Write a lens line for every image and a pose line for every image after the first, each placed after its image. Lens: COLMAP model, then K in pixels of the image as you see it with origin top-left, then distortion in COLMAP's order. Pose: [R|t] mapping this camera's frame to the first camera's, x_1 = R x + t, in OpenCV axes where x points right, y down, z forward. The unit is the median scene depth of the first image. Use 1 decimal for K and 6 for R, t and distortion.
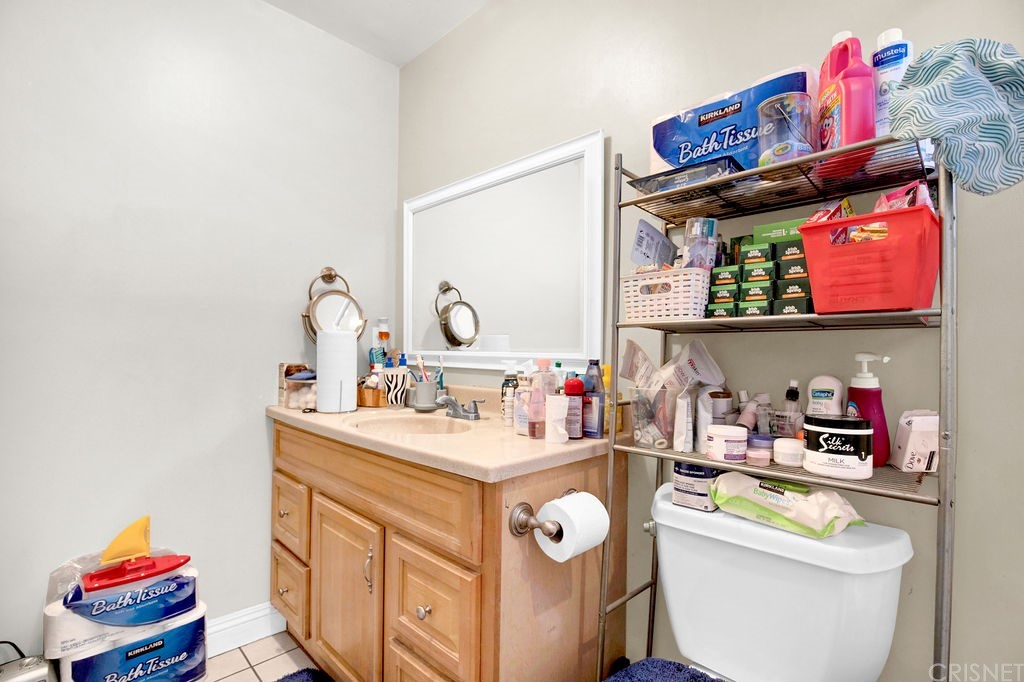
lens RADIAL K [[472.4, 0, 512.0], [0, 472.4, 345.0], [0, 0, 1]] dist [-0.035365, 0.007024]
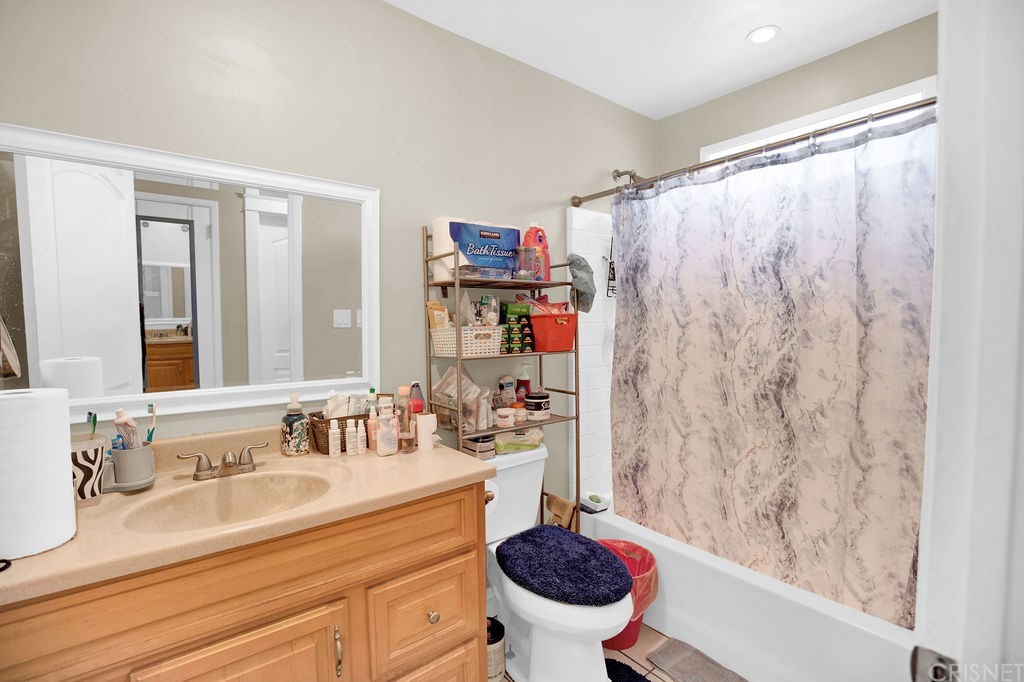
lens RADIAL K [[472.4, 0, 503.3], [0, 472.4, 343.0], [0, 0, 1]] dist [-0.035365, 0.007024]
pose [[0.144881, -0.063502, 0.987409, -1.346716], [-0.008096, 0.997829, 0.065359, -0.208420], [-0.989416, -0.017463, 0.144052, 0.695406]]
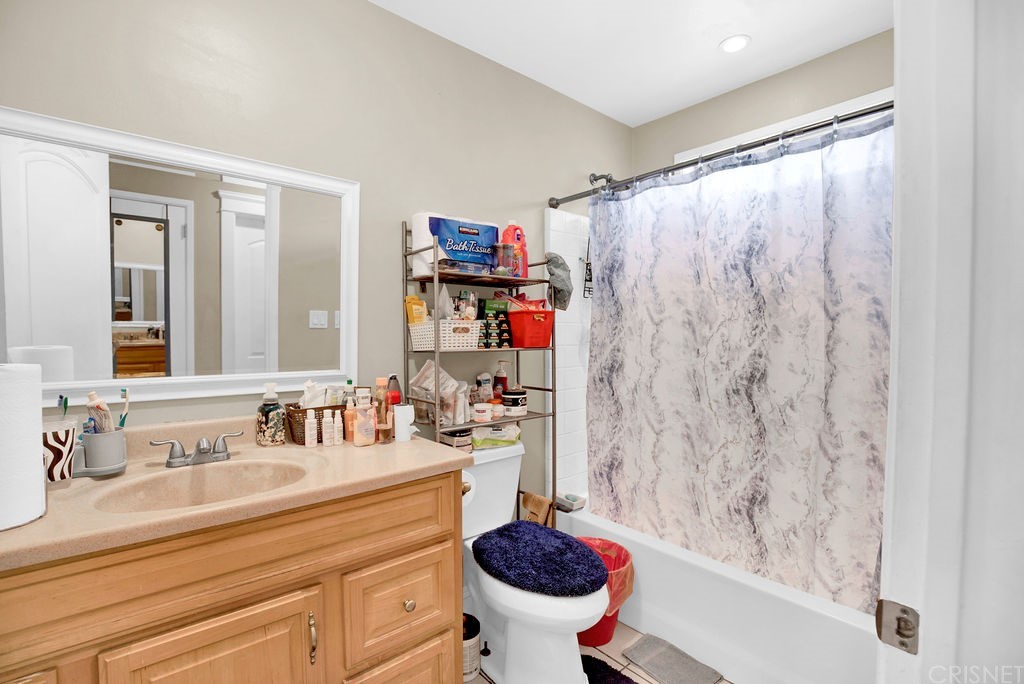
lens RADIAL K [[472.4, 0, 493.9], [0, 472.4, 345.5], [0, 0, 1]] dist [-0.035365, 0.007024]
pose [[0.114472, -0.041532, 0.992558, -1.365259], [-0.018340, 0.998867, 0.043911, -0.142772], [-0.993257, -0.023231, 0.113581, 0.699074]]
